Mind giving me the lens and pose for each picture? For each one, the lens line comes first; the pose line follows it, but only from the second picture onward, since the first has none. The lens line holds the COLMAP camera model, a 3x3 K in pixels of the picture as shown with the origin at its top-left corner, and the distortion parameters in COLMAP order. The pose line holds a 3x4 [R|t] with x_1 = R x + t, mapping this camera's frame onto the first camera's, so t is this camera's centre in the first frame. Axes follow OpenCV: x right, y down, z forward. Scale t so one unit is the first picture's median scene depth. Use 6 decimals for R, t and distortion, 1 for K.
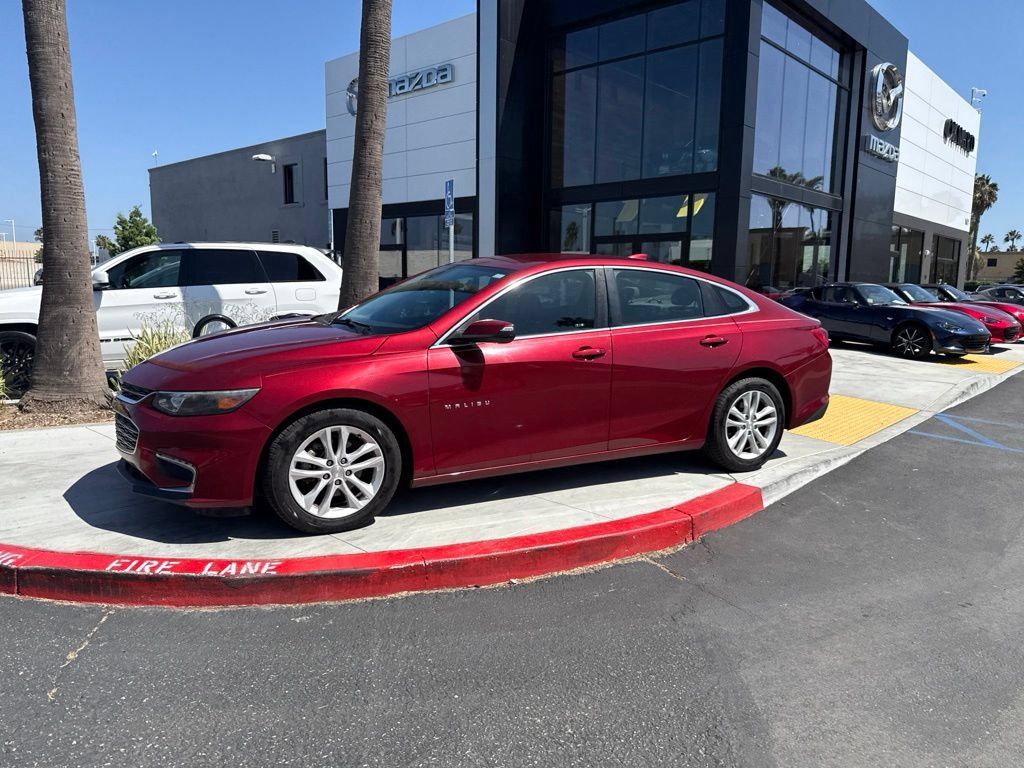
lens RADIAL K [[717.5, 0, 498.3], [0, 717.5, 381.7], [0, 0, 1]] dist [0.058164, -0.085827]
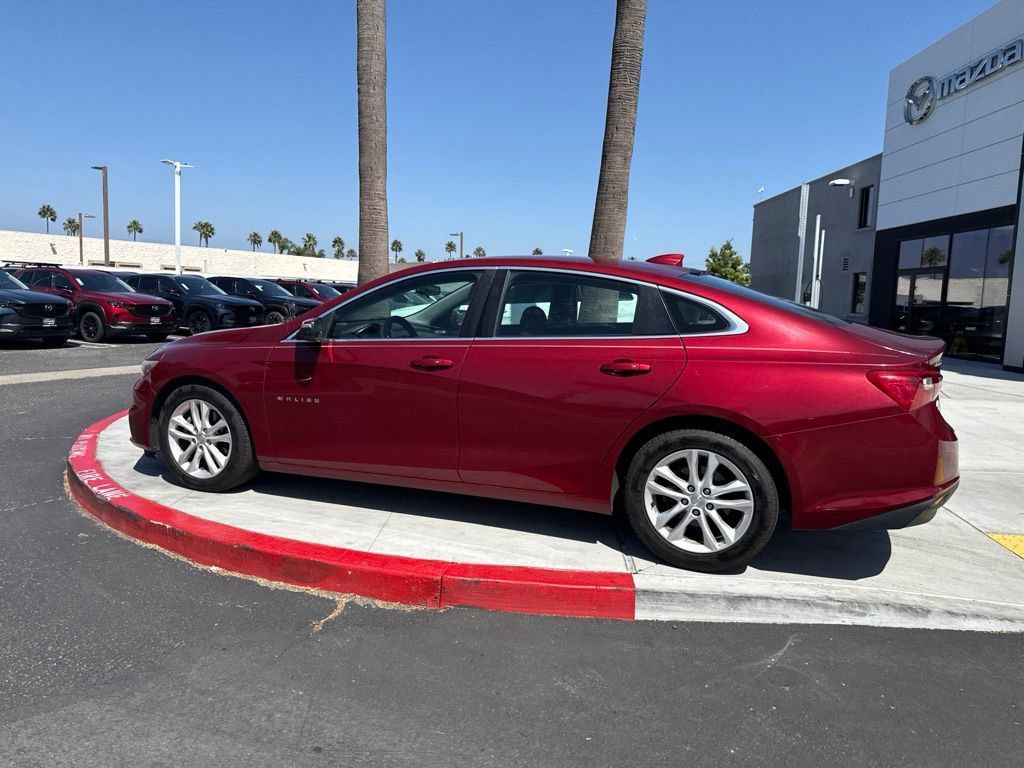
lens RADIAL K [[720.6, 0, 507.7], [0, 720.6, 368.4], [0, 0, 1]] dist [0.007977, -0.006298]
pose [[0.663418, 0.082361, -0.743703, 0.727224], [-0.129170, 0.991608, -0.005411, -0.035347], [0.737016, 0.099653, 0.668489, 0.420700]]
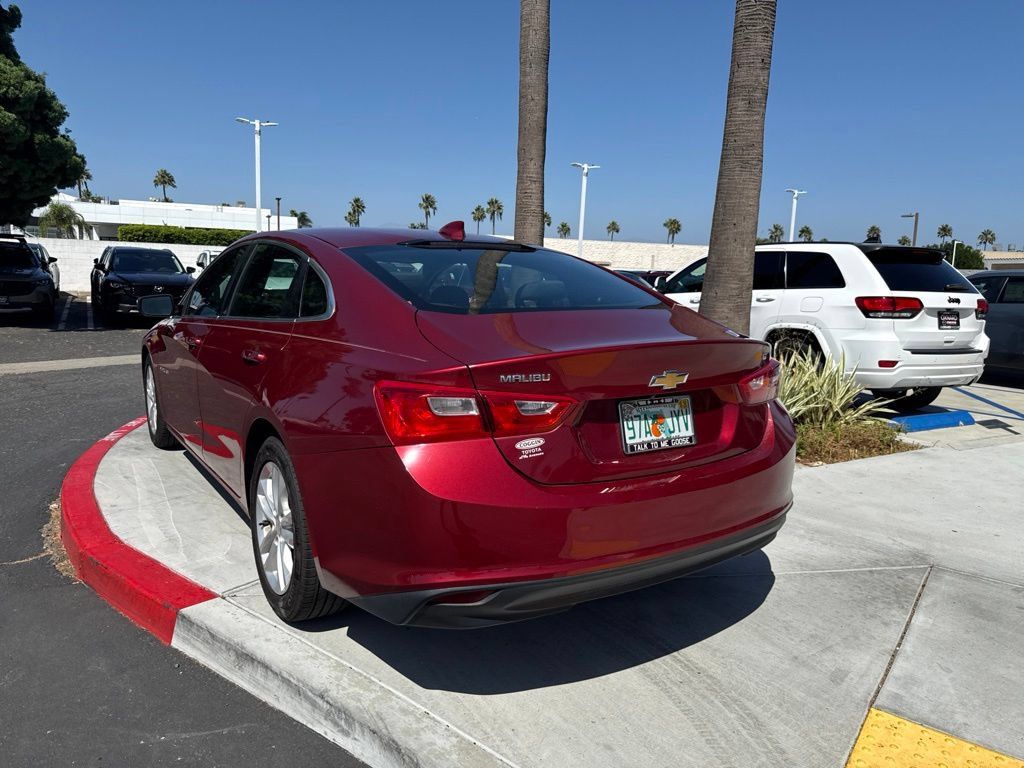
lens RADIAL K [[721.1, 0, 506.2], [0, 721.1, 383.5], [0, 0, 1]] dist [0.027206, -0.035700]
pose [[0.103539, 0.137965, -0.985010, 0.888477], [-0.172601, 0.977800, 0.118812, -0.137473], [0.979535, 0.157712, 0.125054, 1.097396]]
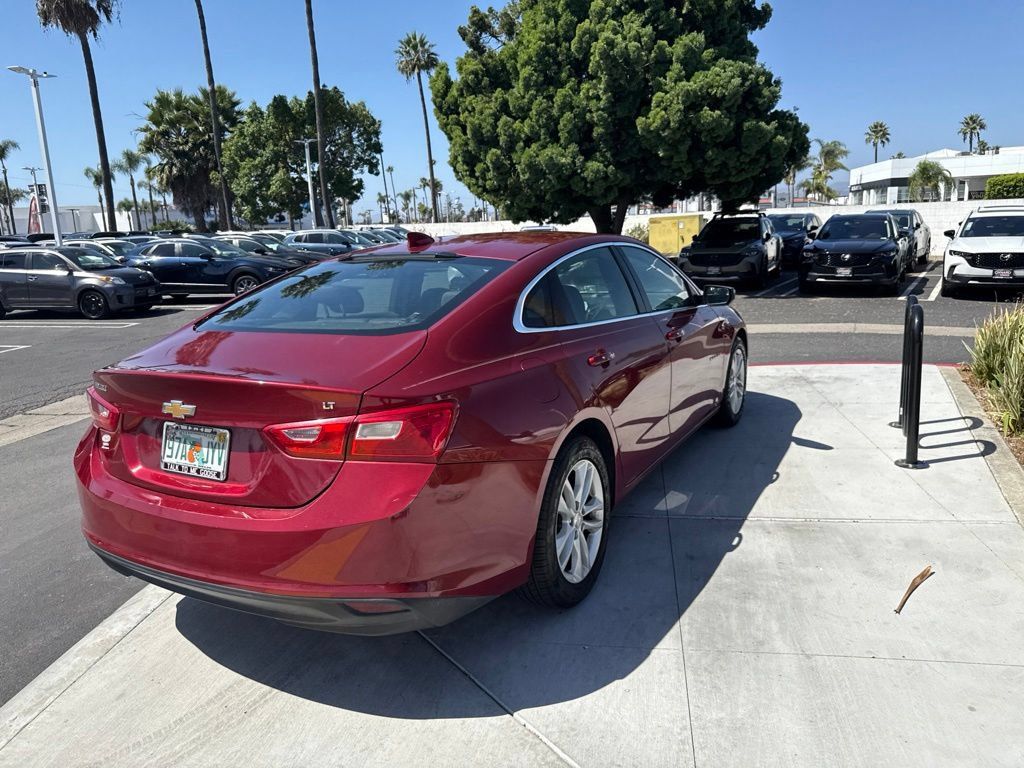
lens RADIAL K [[719.1, 0, 507.9], [0, 719.1, 389.0], [0, 0, 1]] dist [0.031222, -0.045294]
pose [[-0.833271, 0.132316, -0.536797, 0.527499], [-0.055988, 0.945752, 0.320029, -0.277362], [0.550022, 0.296725, -0.780660, 1.728449]]
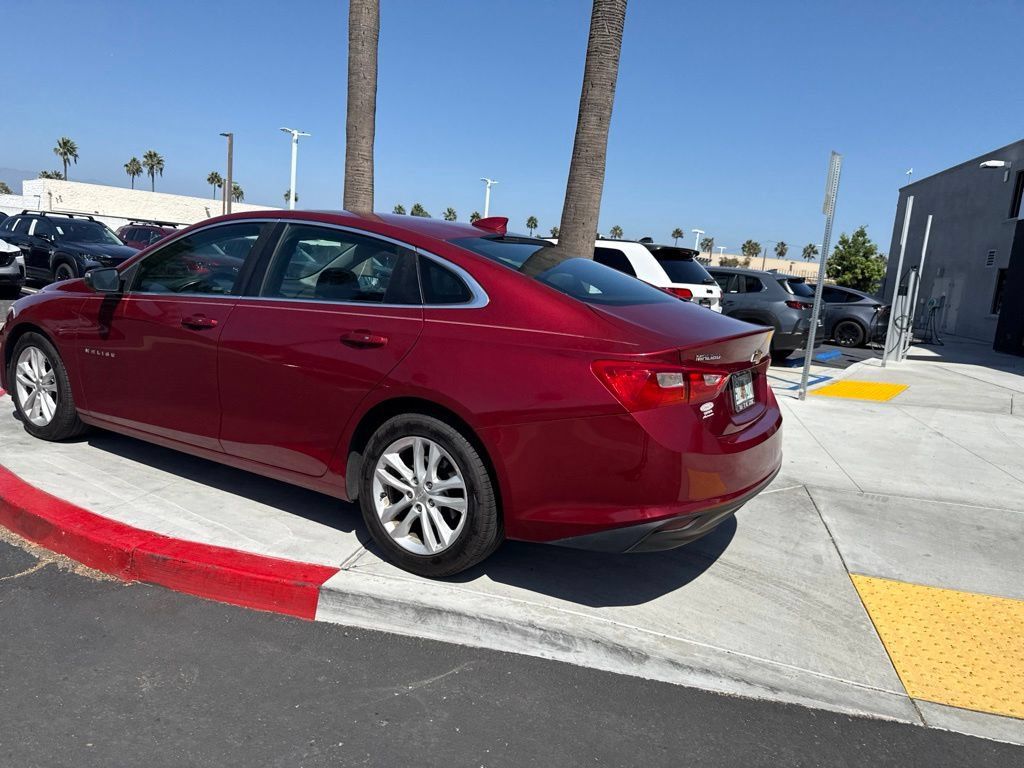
lens RADIAL K [[715.2, 0, 509.2], [0, 715.2, 387.8], [0, 0, 1]] dist [0.074872, -0.117583]
pose [[0.513010, 0.168080, -0.841766, 0.871501], [-0.193278, 0.978078, 0.077506, -0.085339], [0.836340, 0.122933, 0.534250, 0.751323]]
